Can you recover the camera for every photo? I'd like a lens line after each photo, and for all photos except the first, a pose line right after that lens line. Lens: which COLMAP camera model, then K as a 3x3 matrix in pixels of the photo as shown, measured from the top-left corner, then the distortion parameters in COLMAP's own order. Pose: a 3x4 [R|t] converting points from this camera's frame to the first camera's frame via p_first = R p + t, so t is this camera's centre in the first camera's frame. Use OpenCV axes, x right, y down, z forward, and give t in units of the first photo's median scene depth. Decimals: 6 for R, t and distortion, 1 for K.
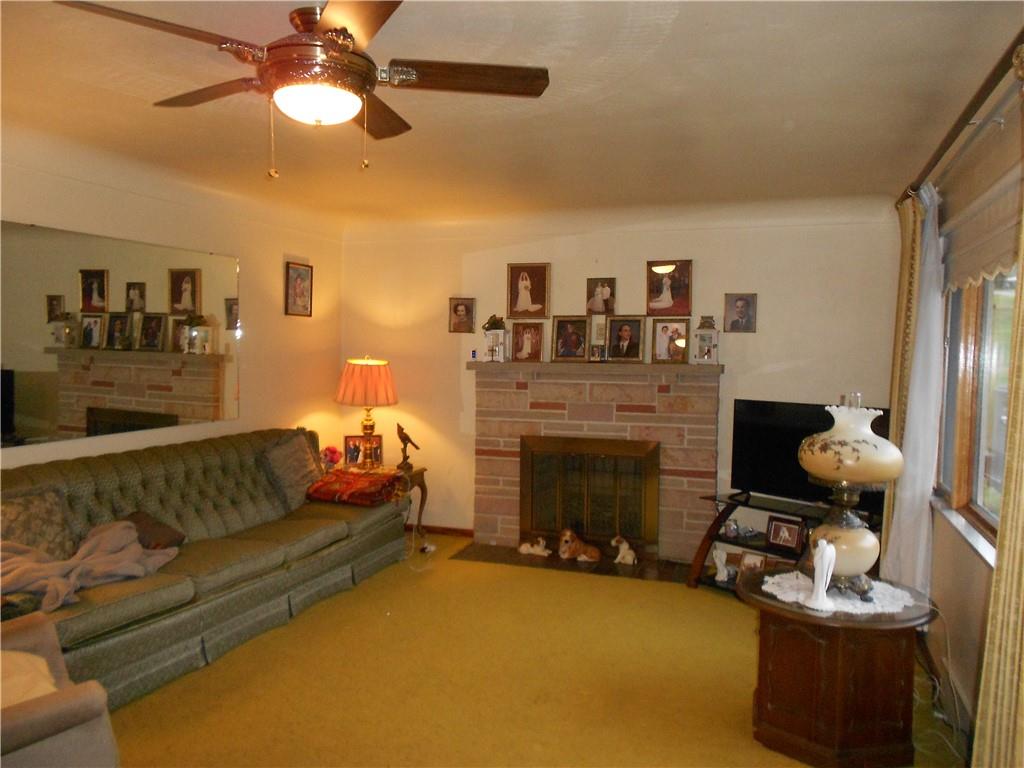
lens RADIAL K [[787.4, 0, 514.7], [0, 787.4, 399.7], [0, 0, 1]] dist [-0.012211, -0.005412]
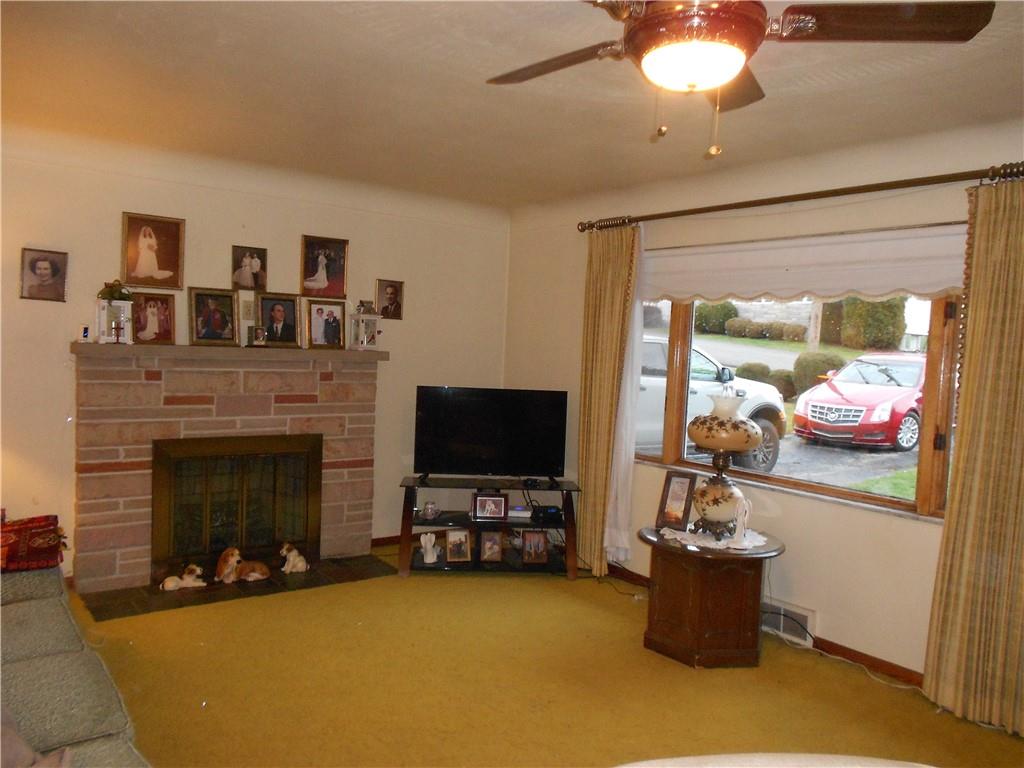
lens RADIAL K [[787.4, 0, 514.7], [0, 787.4, 399.7], [0, 0, 1]] dist [-0.012211, -0.005412]
pose [[0.558117, -0.045376, 0.828521, -0.441359], [0.016974, 0.998919, 0.043274, -0.021917], [-0.829589, -0.010089, 0.558284, 0.287582]]
